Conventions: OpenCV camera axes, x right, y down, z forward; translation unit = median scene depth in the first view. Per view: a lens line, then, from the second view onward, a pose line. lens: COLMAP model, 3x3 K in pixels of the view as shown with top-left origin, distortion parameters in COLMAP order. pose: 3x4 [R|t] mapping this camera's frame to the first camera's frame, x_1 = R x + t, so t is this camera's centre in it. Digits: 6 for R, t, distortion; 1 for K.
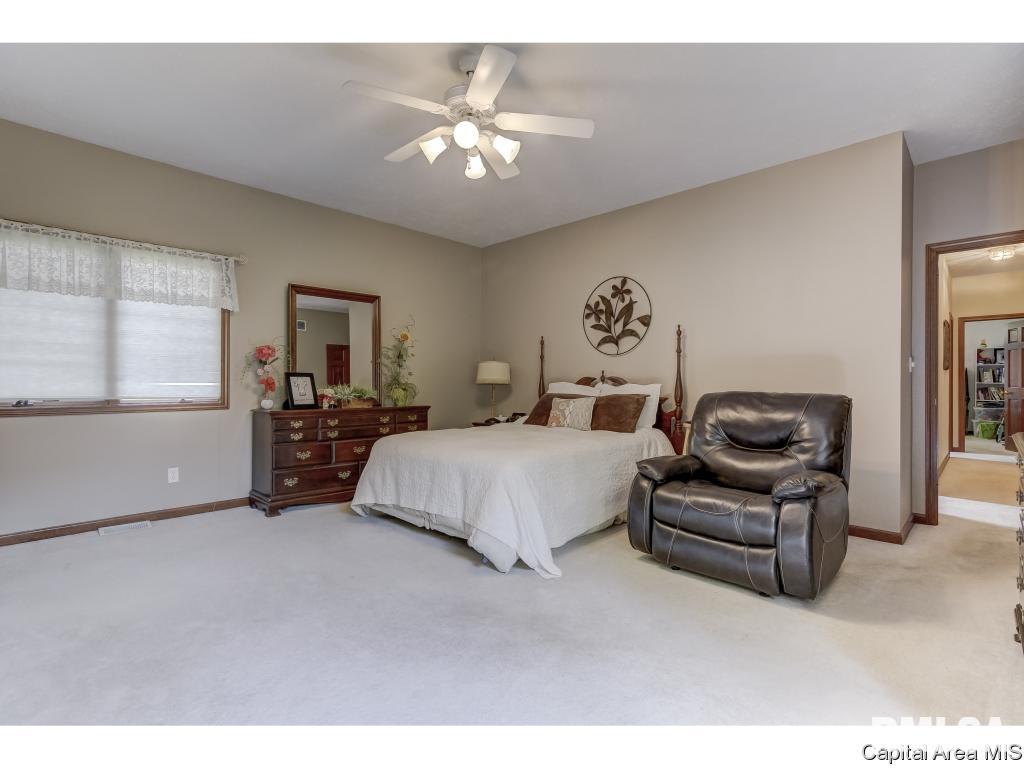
lens RADIAL K [[493.4, 0, 511.0], [0, 493.4, 386.6], [0, 0, 1]] dist [-0.003434, 0.002532]
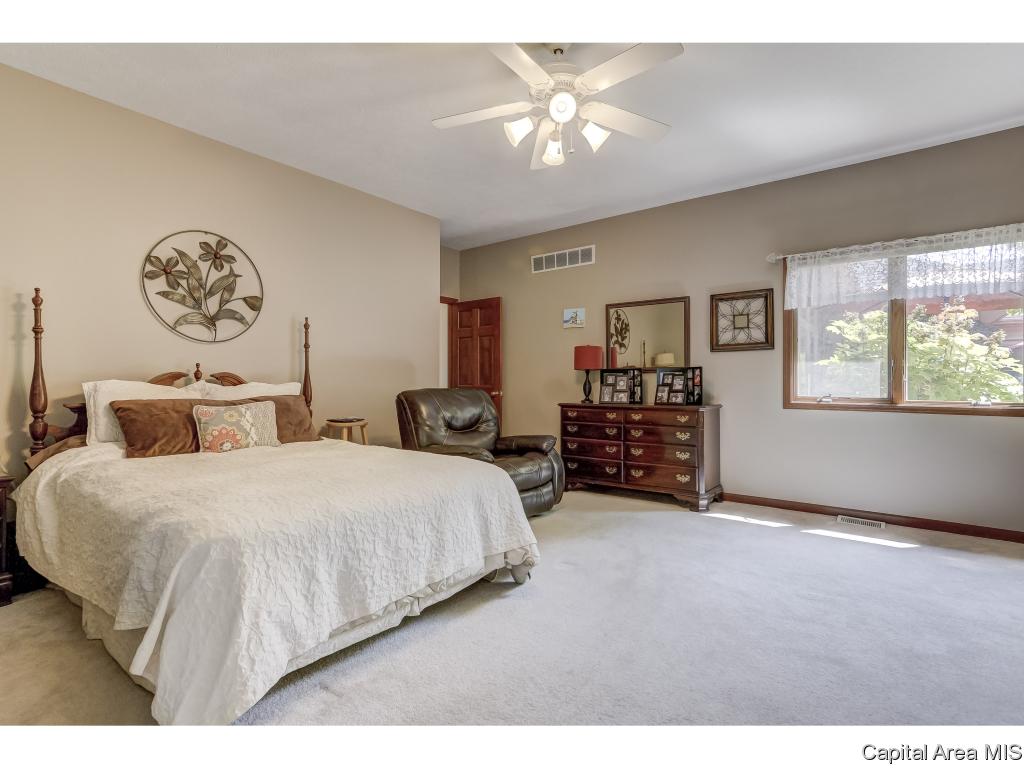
lens RADIAL K [[503.2, 0, 512.4], [0, 503.2, 384.9], [0, 0, 1]] dist [0.001322, -0.000036]
pose [[-0.102250, -0.016037, 0.994629, -0.624628], [0.001591, 0.999866, 0.016285, -0.014718], [-0.994757, 0.003248, -0.102211, 0.713779]]
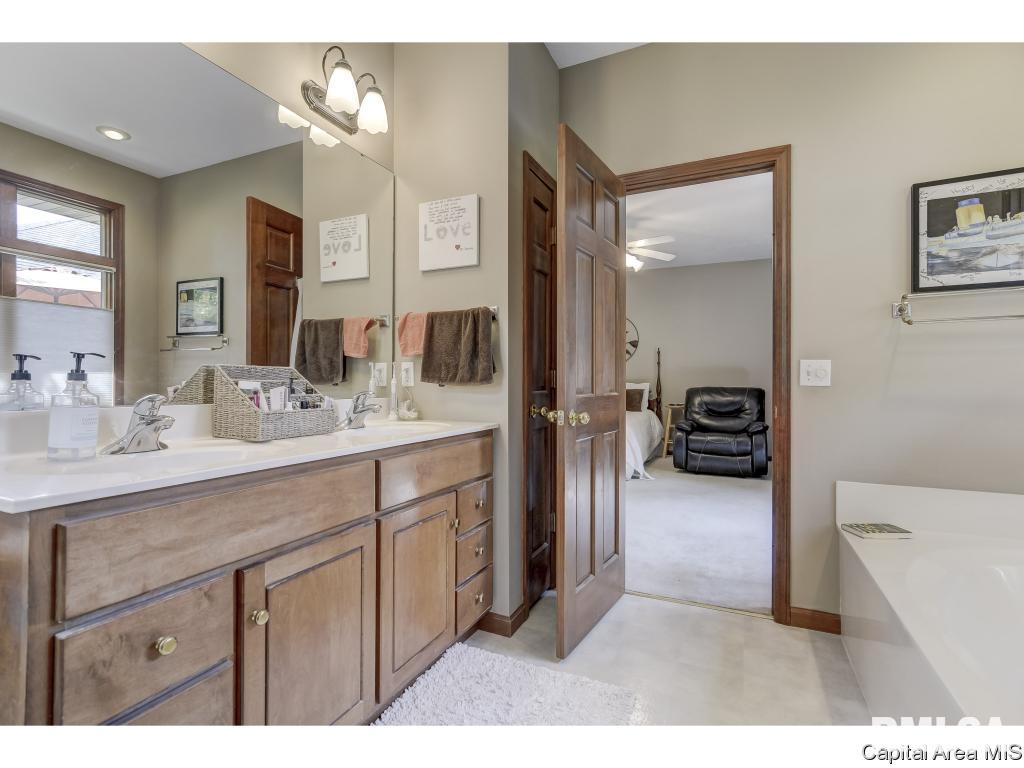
lens RADIAL K [[493.4, 0, 510.2], [0, 493.4, 382.2], [0, 0, 1]] dist [-0.003434, 0.002532]
pose [[0.944409, -0.000484, 0.328772, -0.696307], [0.002768, 0.999975, -0.006480, 0.002386], [-0.328761, 0.007030, 0.944387, -0.431078]]
